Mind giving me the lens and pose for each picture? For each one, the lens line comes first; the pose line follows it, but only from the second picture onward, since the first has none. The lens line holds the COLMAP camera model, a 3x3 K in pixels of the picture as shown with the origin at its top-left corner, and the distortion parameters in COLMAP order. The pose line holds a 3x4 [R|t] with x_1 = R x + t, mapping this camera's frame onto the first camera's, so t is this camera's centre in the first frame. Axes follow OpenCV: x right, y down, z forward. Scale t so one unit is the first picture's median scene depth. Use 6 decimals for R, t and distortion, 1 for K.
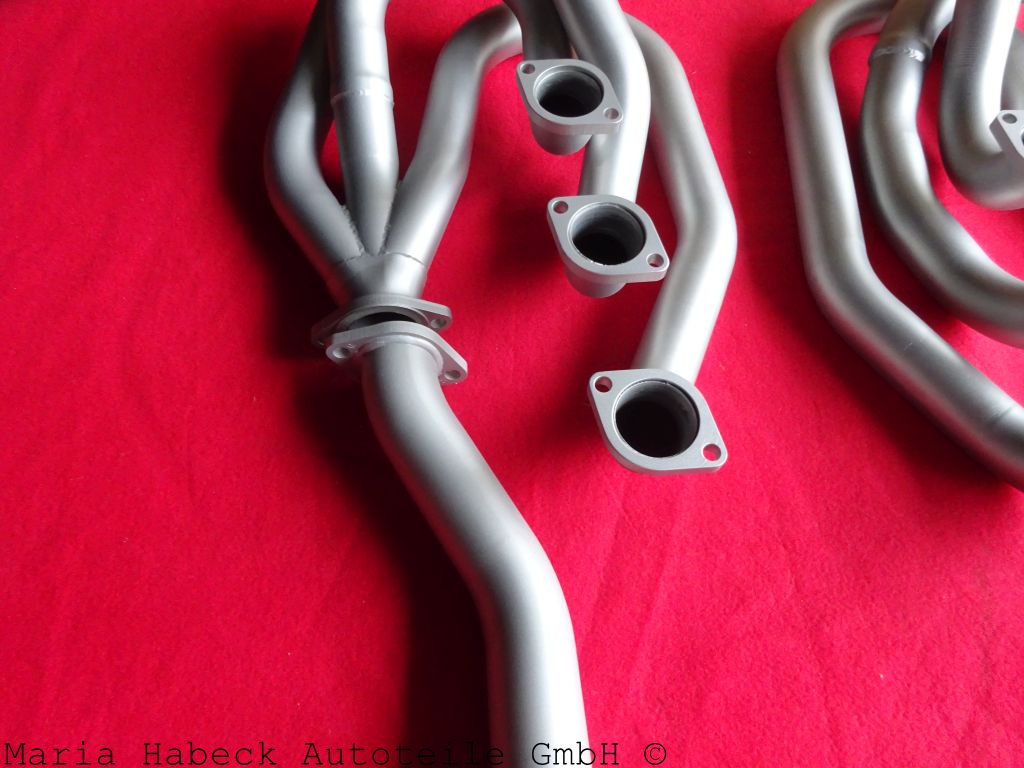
lens RADIAL K [[759.1, 0, 512.0], [0, 759.1, 384.0], [0, 0, 1]] dist [0.010797, 0.001121]
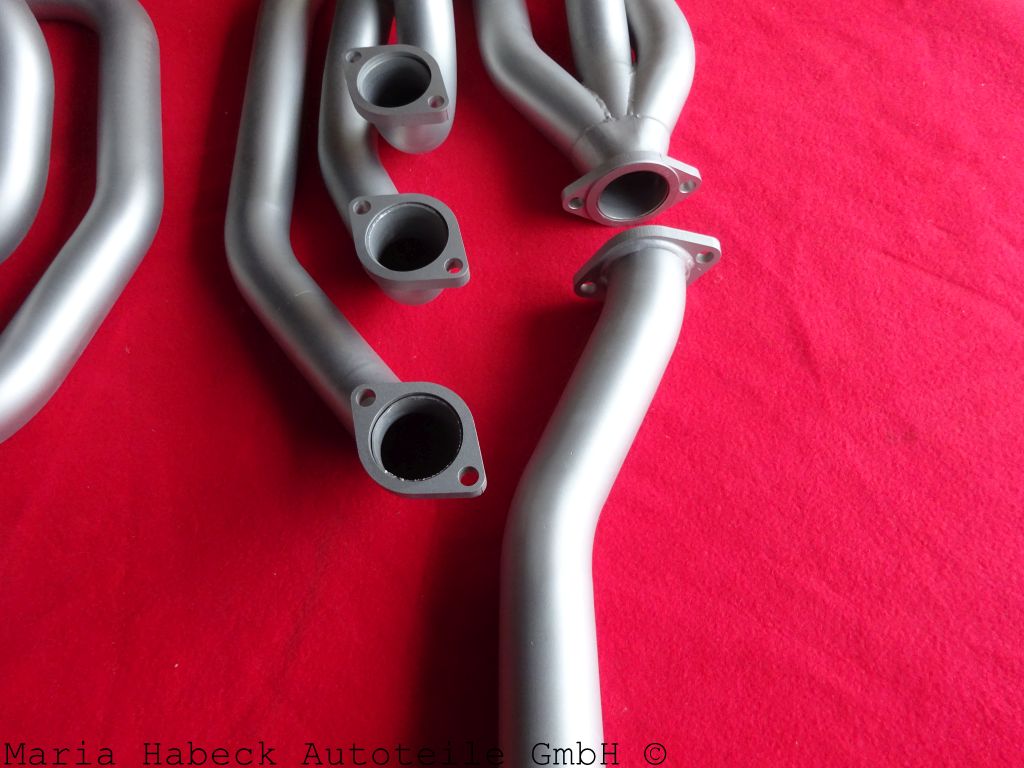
lens RADIAL K [[759.1, 0, 512.0], [0, 759.1, 384.0], [0, 0, 1]] dist [0.010797, 0.001121]
pose [[0.995438, -0.095359, -0.003043, 0.846719], [0.095399, 0.994415, 0.045149, 0.026599], [-0.001280, -0.045233, 0.998976, 0.054922]]
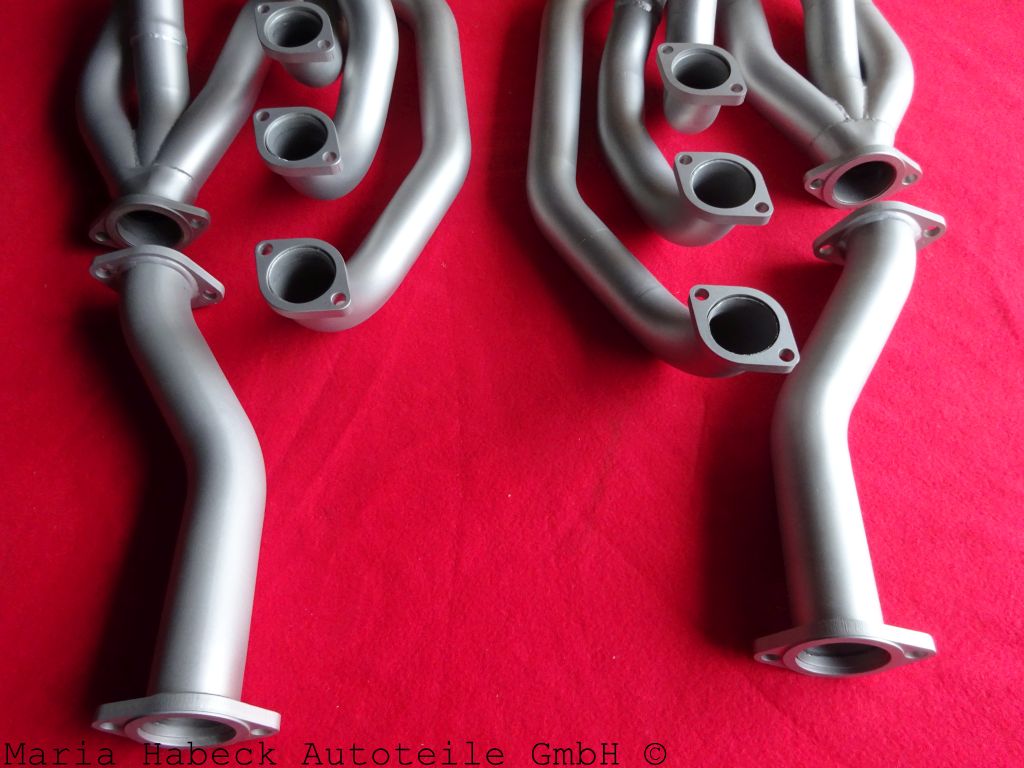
lens RADIAL K [[767.6, 0, 512.0], [0, 767.6, 384.0], [0, 0, 1]] dist [0.010145, 0.001256]
pose [[0.999446, 0.008898, -0.032057, 0.474919], [-0.009132, 0.999933, -0.007153, 0.191609], [0.031991, 0.007442, 0.999460, -0.212411]]
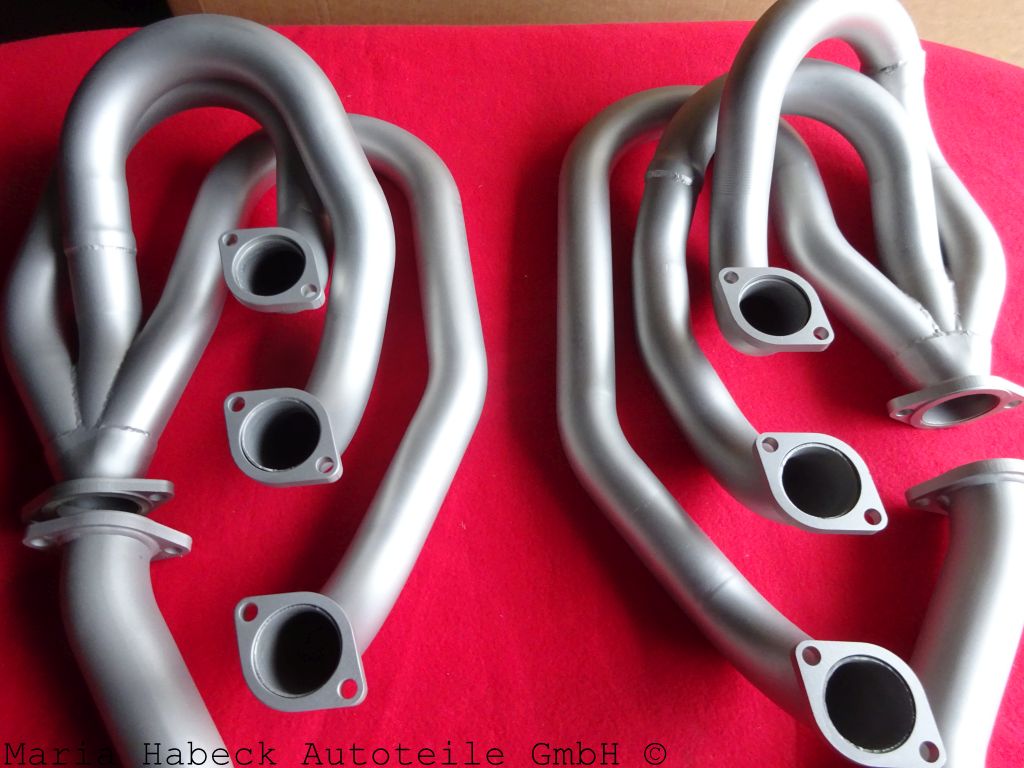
lens RADIAL K [[759.1, 0, 512.0], [0, 759.1, 384.0], [0, 0, 1]] dist [0.010797, 0.001121]
pose [[0.999642, -0.026616, 0.002602, 0.384353], [0.026544, 0.999345, 0.024613, -0.254350], [-0.003256, -0.024535, 0.999694, 0.030060]]
